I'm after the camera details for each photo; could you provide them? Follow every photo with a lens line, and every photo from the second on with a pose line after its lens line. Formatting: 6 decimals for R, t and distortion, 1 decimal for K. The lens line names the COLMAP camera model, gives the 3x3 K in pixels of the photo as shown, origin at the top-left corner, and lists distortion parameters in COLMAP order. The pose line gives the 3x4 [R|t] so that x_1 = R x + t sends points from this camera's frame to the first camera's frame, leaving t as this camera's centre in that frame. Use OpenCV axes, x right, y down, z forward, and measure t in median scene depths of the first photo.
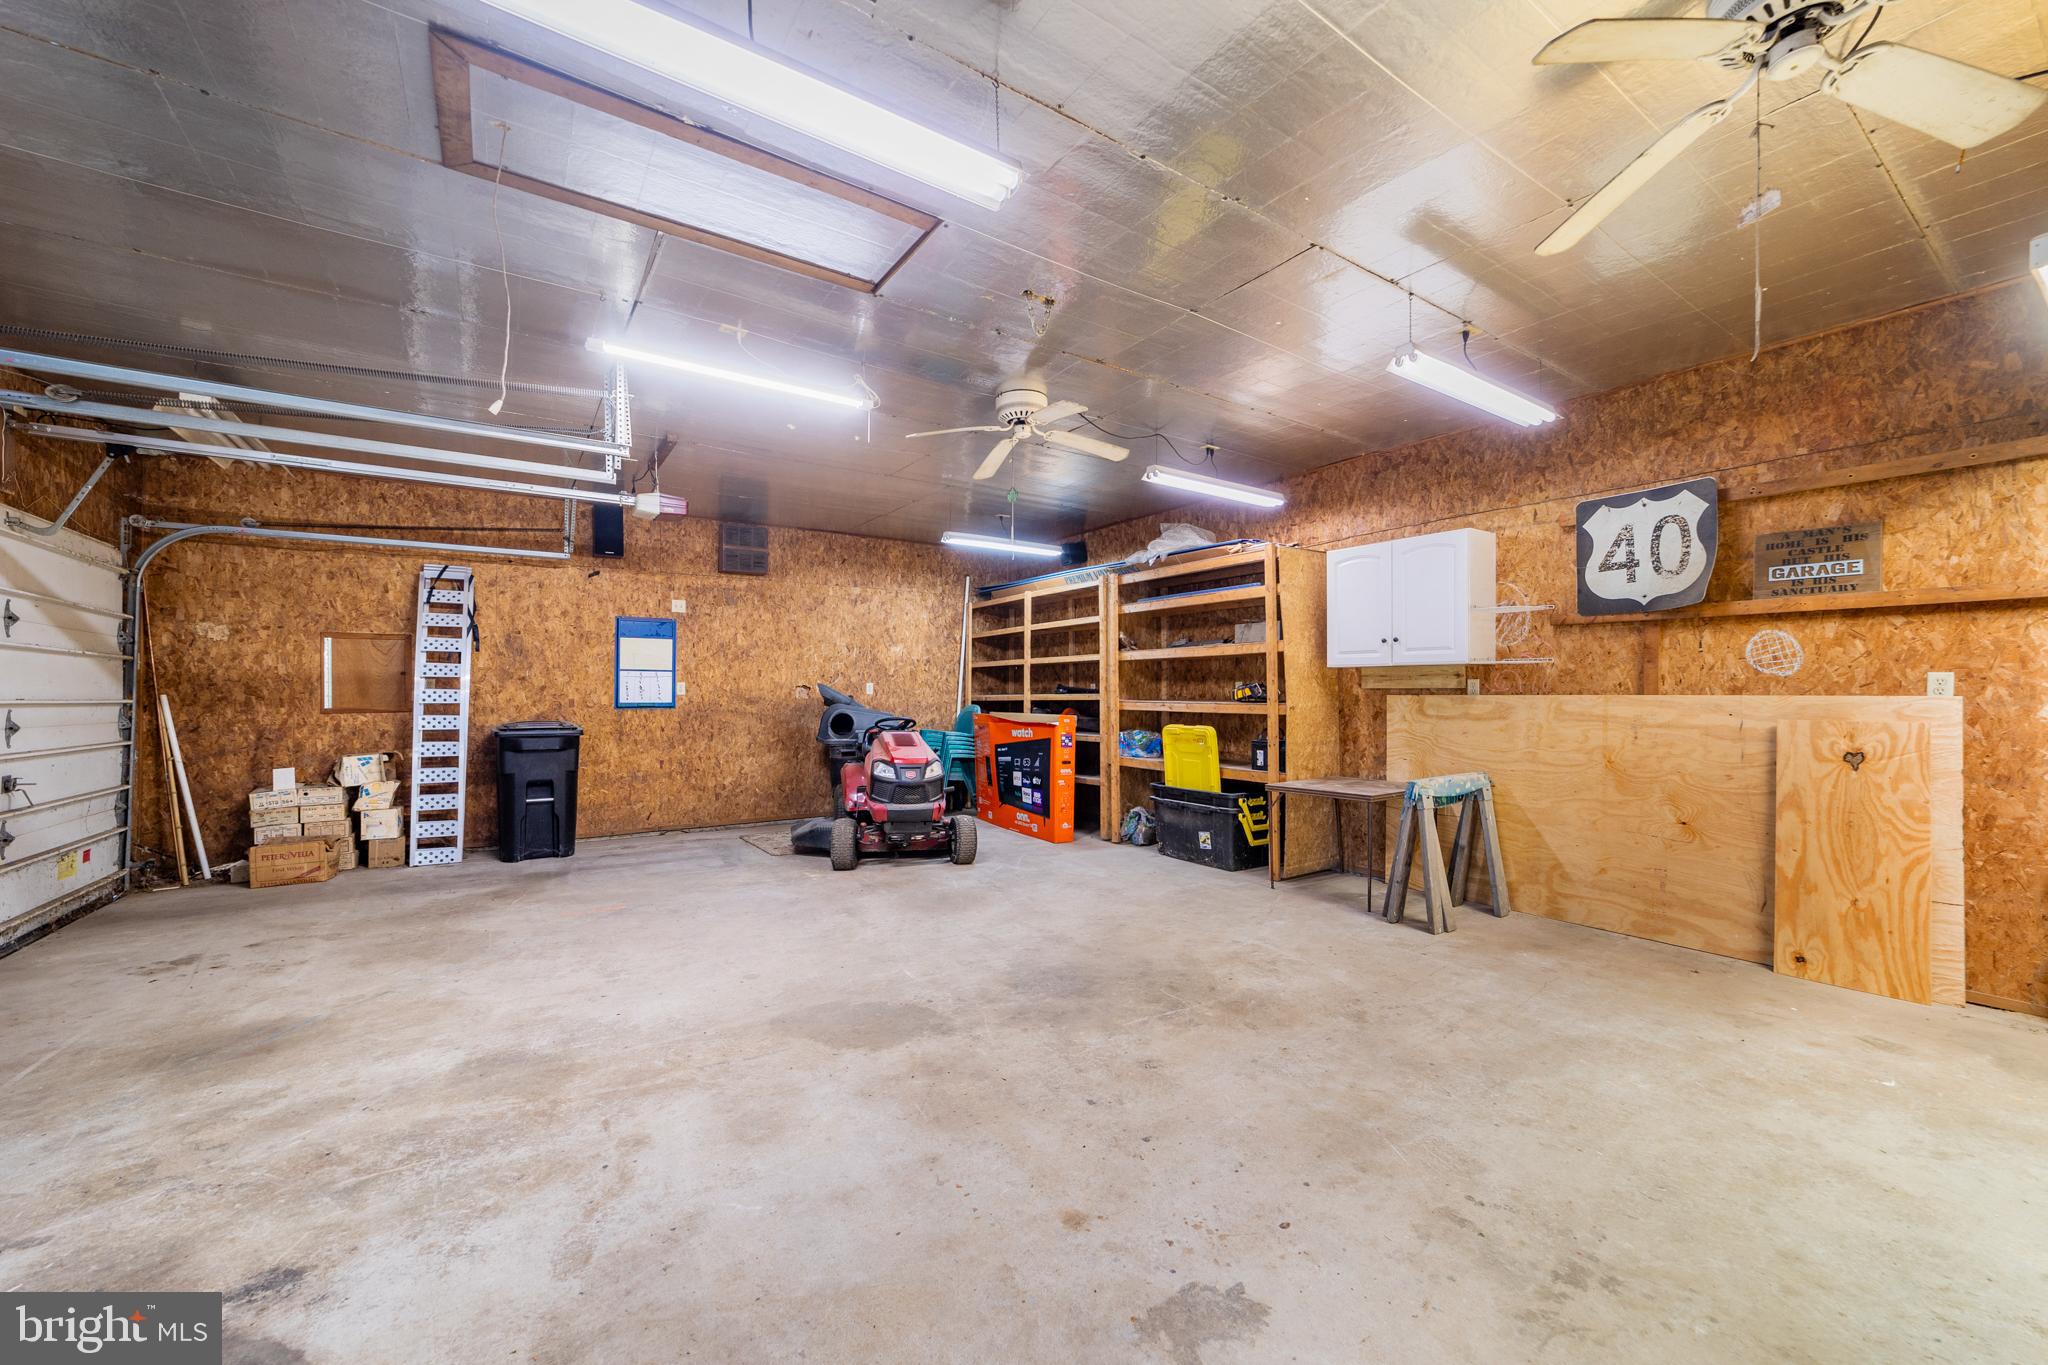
lens RADIAL K [[786.8, 0, 1024.5], [0, 786.8, 688.8], [0, 0, 1]] dist [0.001153, 0.000240]
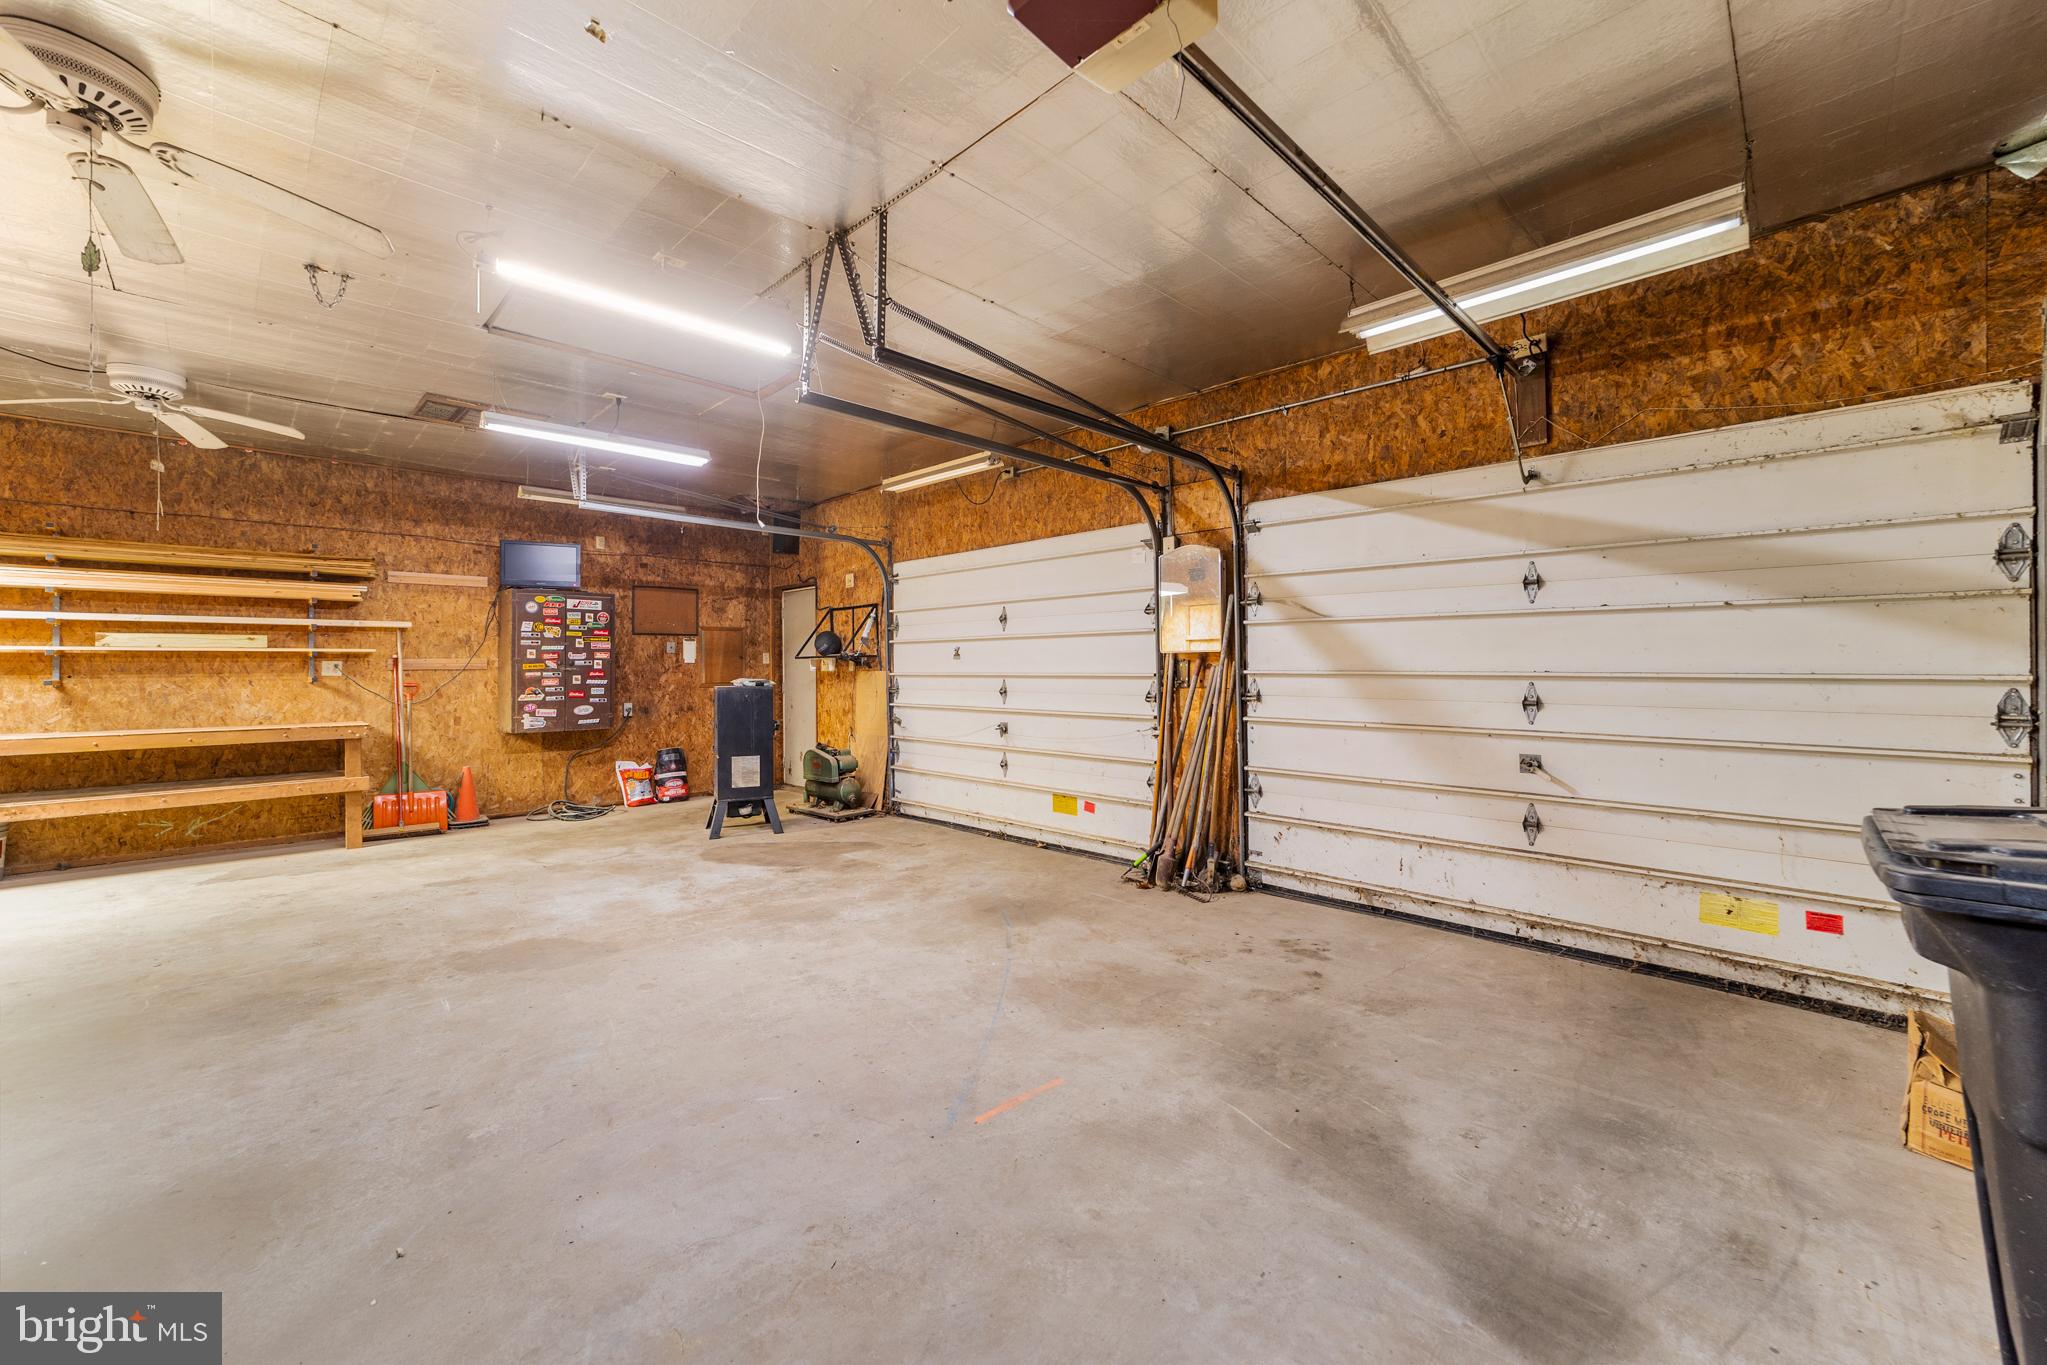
lens RADIAL K [[786.4, 0, 1027.0], [0, 786.4, 672.8], [0, 0, 1]] dist [0.001153, 0.000240]
pose [[-0.979245, 0.009233, -0.202468, -0.646859], [0.009502, 0.999955, -0.000357, 0.012053], [0.202456, -0.002273, -0.979289, 2.146141]]
